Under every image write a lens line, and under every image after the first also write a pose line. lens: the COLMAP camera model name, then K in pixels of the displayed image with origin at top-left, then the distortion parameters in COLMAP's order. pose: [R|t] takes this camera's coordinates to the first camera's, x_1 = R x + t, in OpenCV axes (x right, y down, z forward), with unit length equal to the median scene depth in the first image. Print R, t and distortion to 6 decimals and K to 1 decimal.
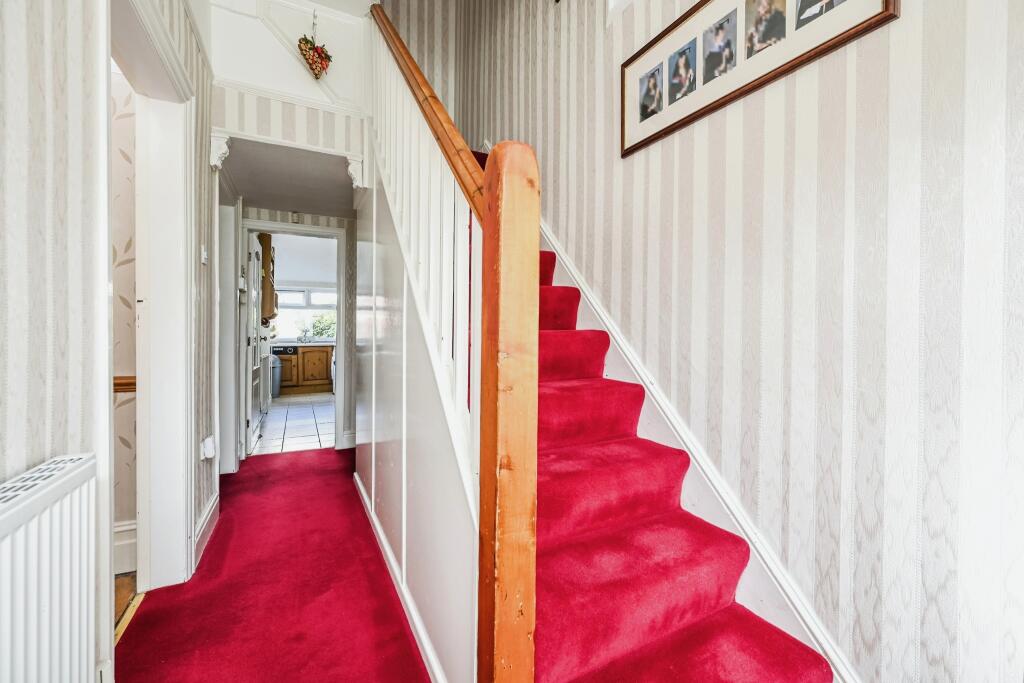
lens RADIAL K [[416.7, 0, 508.8], [0, 416.7, 340.8], [0, 0, 1]] dist [0.000775, 0.000062]
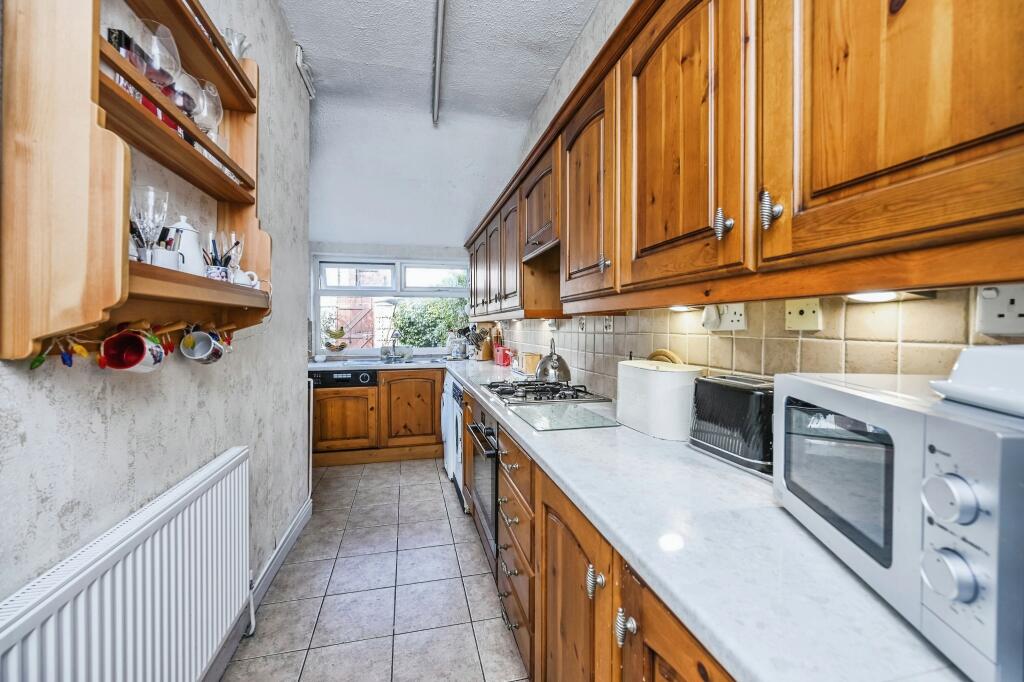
lens RADIAL K [[416.7, 0, 508.8], [0, 416.7, 331.3], [0, 0, 1]] dist [0.000775, 0.000062]
pose [[0.968650, -0.013995, -0.248034, -0.224441], [0.014528, 0.999894, 0.000319, -0.030881], [0.248003, -0.003912, 0.968751, 0.544497]]
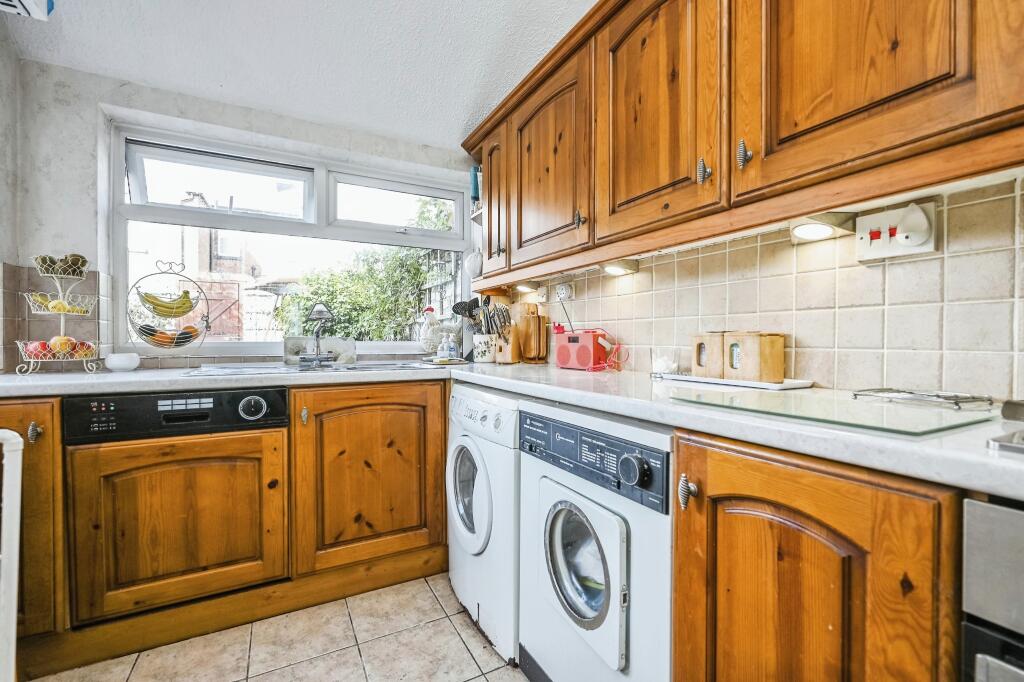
lens RADIAL K [[423.1, 0, 515.1], [0, 423.1, 344.3], [0, 0, 1]] dist [-0.000627, -0.000117]
pose [[0.999564, -0.010391, 0.027646, -0.397935], [0.010345, 0.999945, 0.001809, -0.006300], [-0.027663, -0.001523, 0.999616, 0.782398]]
